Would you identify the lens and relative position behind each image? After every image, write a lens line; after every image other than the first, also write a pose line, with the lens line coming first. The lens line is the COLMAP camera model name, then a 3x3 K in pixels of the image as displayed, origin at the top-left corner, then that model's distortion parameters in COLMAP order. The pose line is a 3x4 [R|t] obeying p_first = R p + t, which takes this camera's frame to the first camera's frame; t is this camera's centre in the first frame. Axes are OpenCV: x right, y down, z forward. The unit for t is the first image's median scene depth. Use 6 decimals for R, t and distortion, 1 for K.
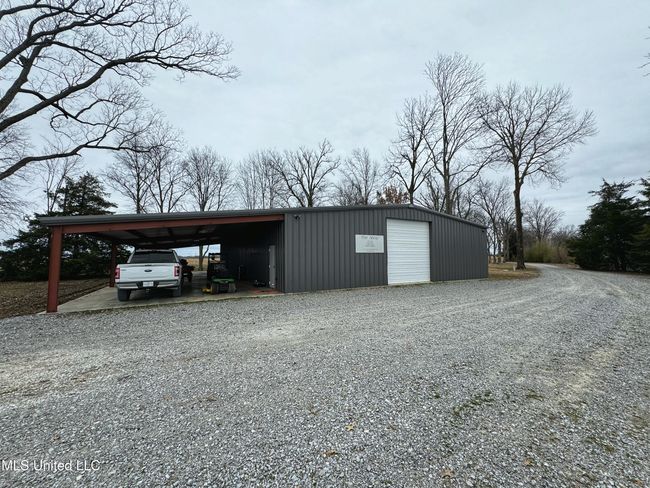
lens RADIAL K [[259.5, 0, 324.2], [0, 259.5, 243.6], [0, 0, 1]] dist [-0.002803, -0.000422]
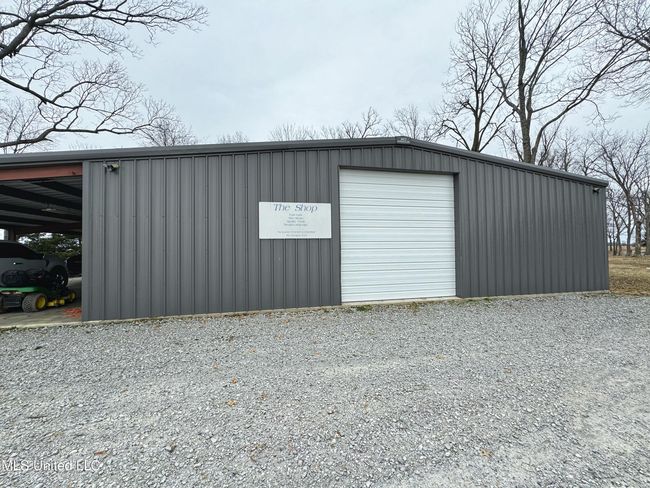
lens RADIAL K [[259.5, 0, 324.4], [0, 259.5, 243.8], [0, 0, 1]] dist [-0.002803, -0.000422]
pose [[0.958931, -0.012306, -0.283373, 0.256385], [0.021260, 0.999367, 0.028542, 0.022041], [0.282842, -0.033394, 0.958585, 0.382782]]
